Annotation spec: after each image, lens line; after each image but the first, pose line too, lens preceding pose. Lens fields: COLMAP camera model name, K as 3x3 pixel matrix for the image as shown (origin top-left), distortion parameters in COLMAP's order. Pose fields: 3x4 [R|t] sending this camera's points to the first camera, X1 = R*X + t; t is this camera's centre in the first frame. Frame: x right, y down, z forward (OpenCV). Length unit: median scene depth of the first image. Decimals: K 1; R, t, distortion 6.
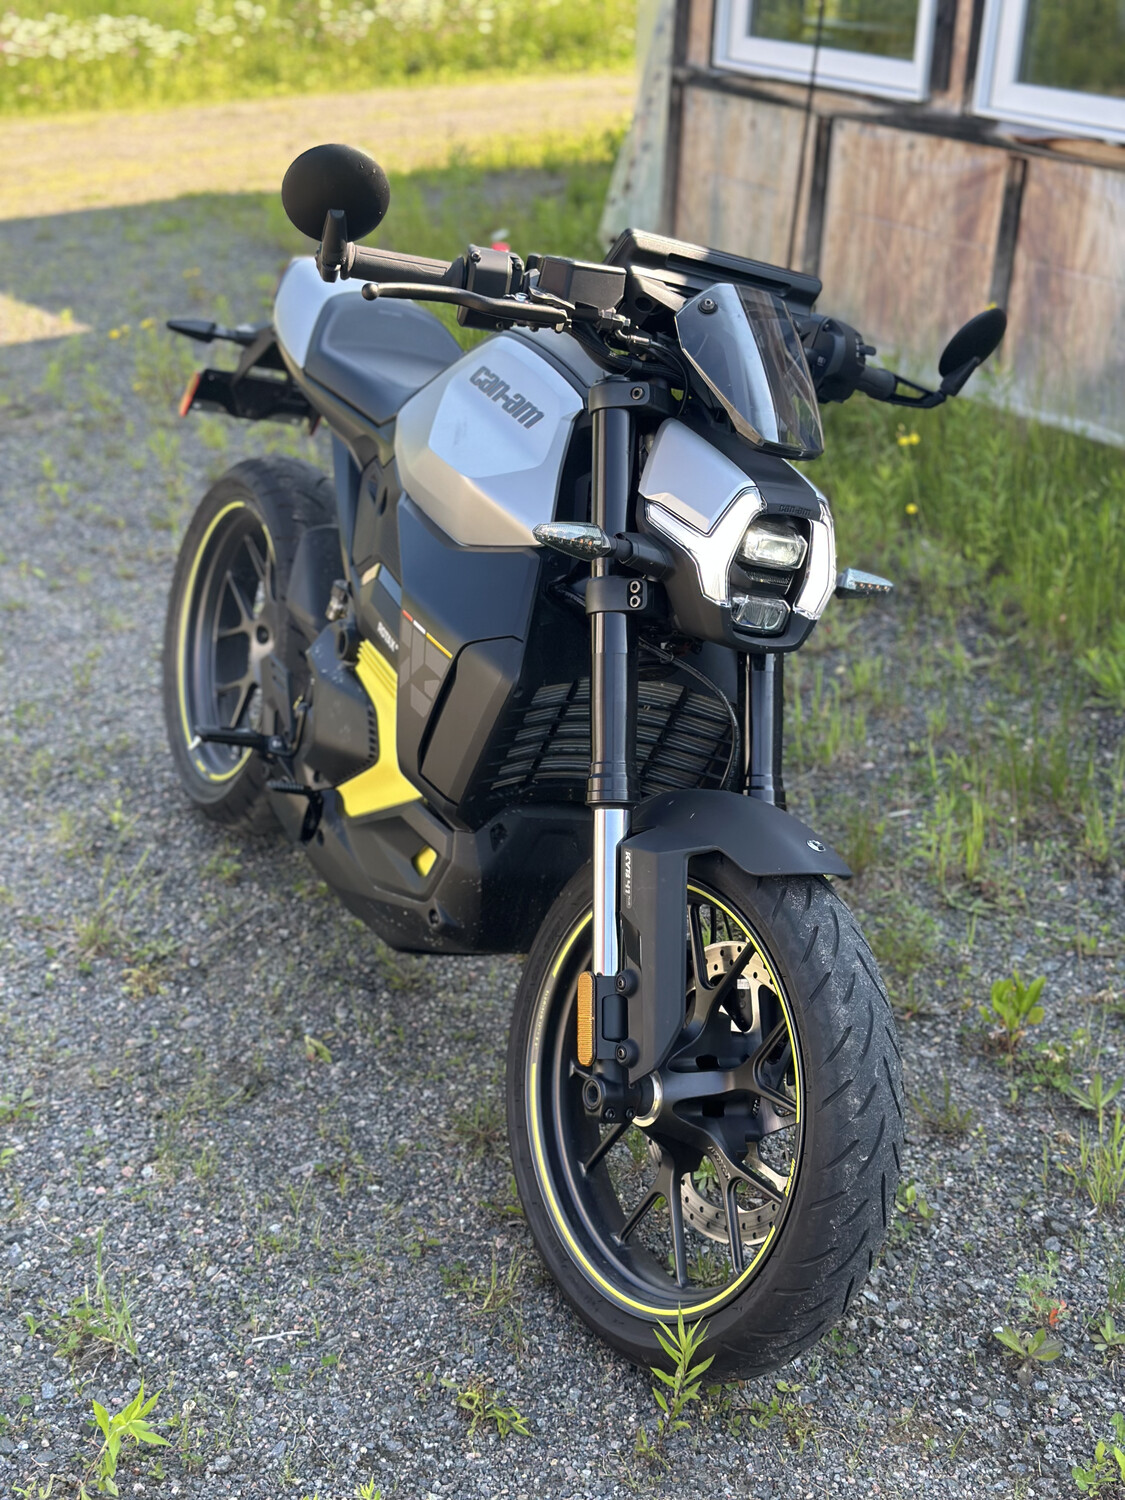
lens RADIAL K [[2096.4, 0, 562.5], [0, 2096.4, 750.0], [0, 0, 1]] dist [0.032226, -0.096801]
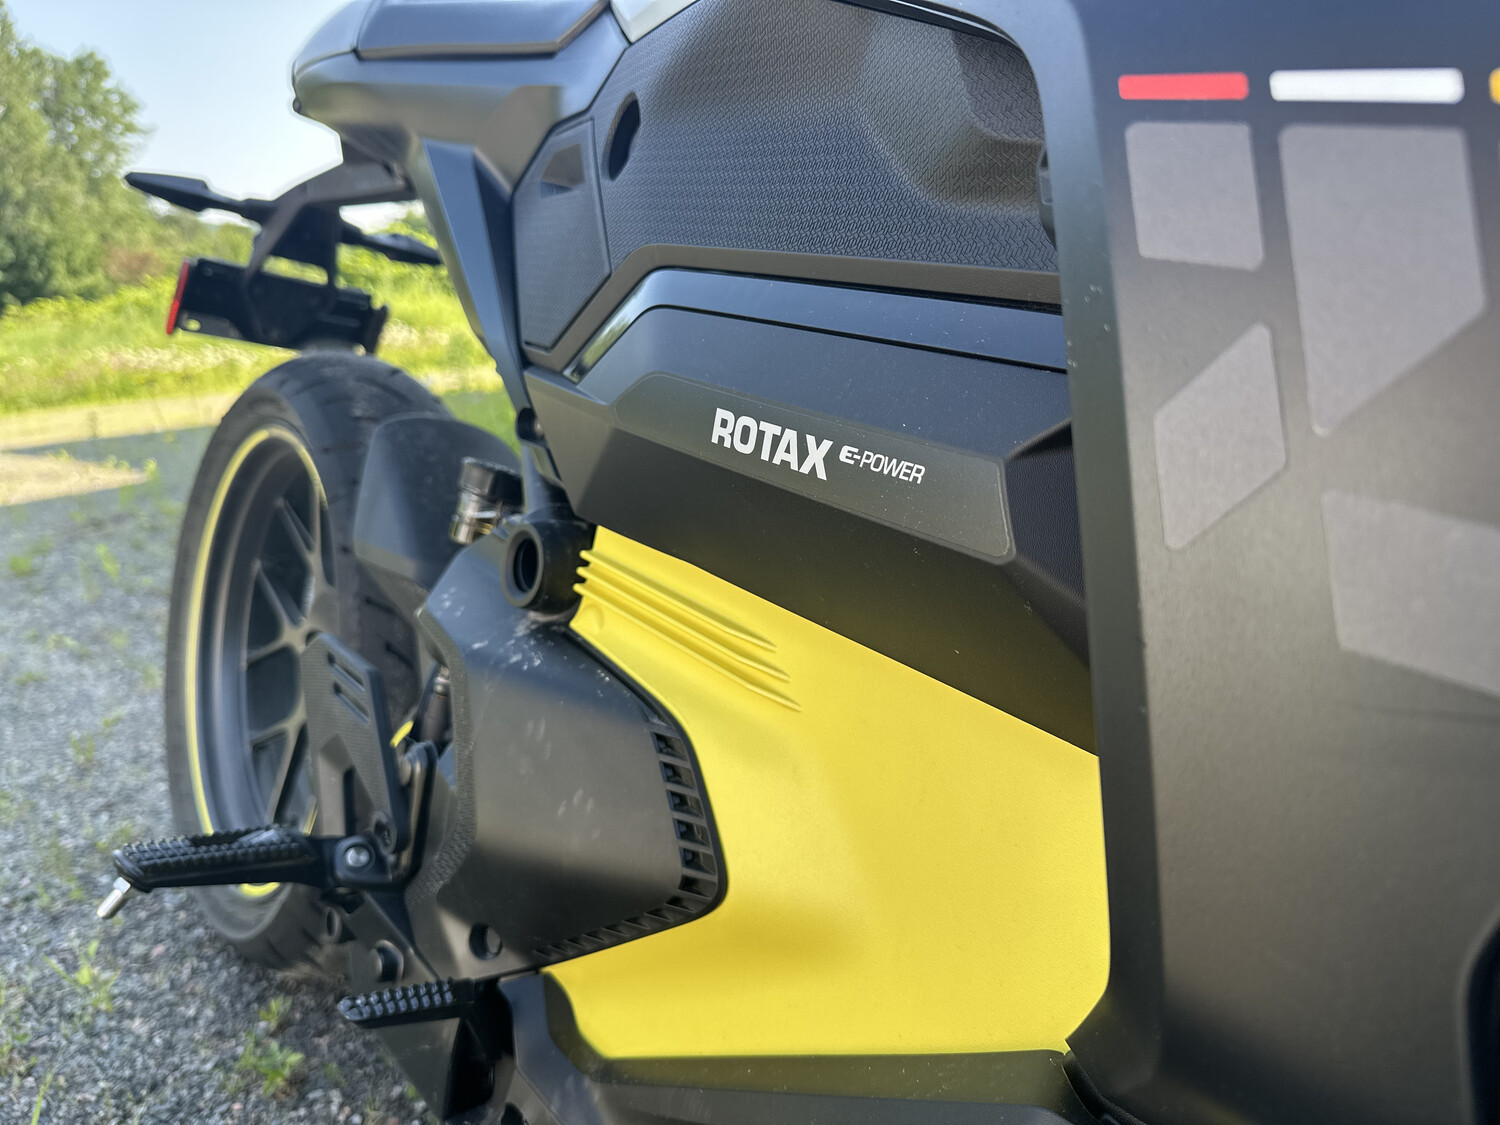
lens RADIAL K [[1061.0, 0, 750.0], [0, 1061.0, 562.5], [0, 0, 1]] dist [0.000473, -0.027226]
pose [[0.966843, -0.097857, 0.235877, -0.089919], [0.134509, 0.980298, -0.144651, -0.015207], [-0.217074, 0.171582, 0.960957, 0.663064]]
